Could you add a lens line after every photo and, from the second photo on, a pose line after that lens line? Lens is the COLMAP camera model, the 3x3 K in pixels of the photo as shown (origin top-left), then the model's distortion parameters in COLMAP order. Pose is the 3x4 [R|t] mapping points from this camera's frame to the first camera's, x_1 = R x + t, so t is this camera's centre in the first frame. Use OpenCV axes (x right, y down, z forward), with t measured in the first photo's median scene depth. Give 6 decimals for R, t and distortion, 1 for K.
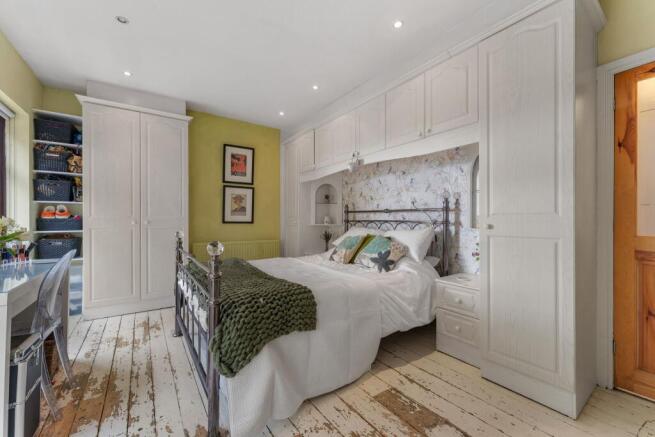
lens RADIAL K [[264.6, 0, 331.7], [0, 264.6, 221.9], [0, 0, 1]] dist [-0.003543, 0.000145]
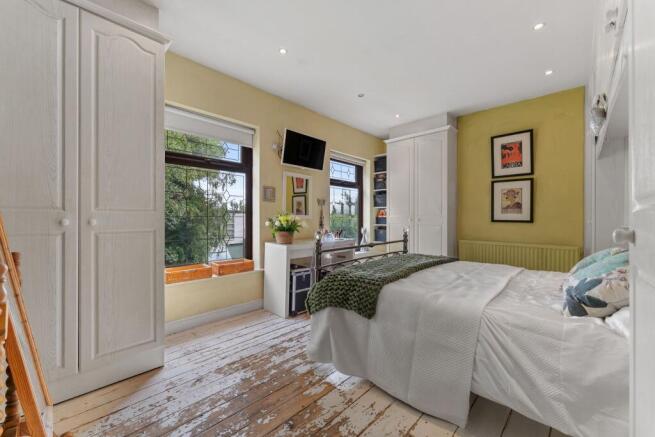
lens RADIAL K [[264.6, 0, 325.7], [0, 264.6, 216.7], [0, 0, 1]] dist [-0.003543, 0.000145]
pose [[0.184363, -0.004113, -0.982850, 0.449553], [-0.009441, 0.999938, -0.005956, -0.002323], [0.982813, 0.010377, 0.184312, 0.286076]]
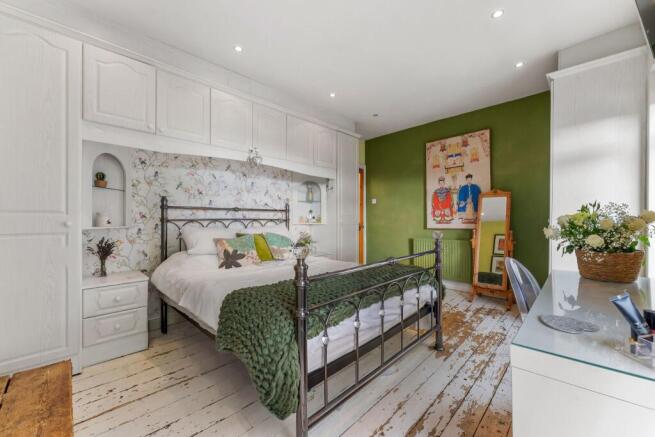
lens RADIAL K [[264.6, 0, 329.7], [0, 264.6, 218.0], [0, 0, 1]] dist [-0.003543, 0.000145]
pose [[-0.182379, 0.006241, 0.983208, -0.764517], [0.011397, 0.999926, -0.004233, -0.000225], [-0.983162, 0.010434, -0.182437, 0.765216]]
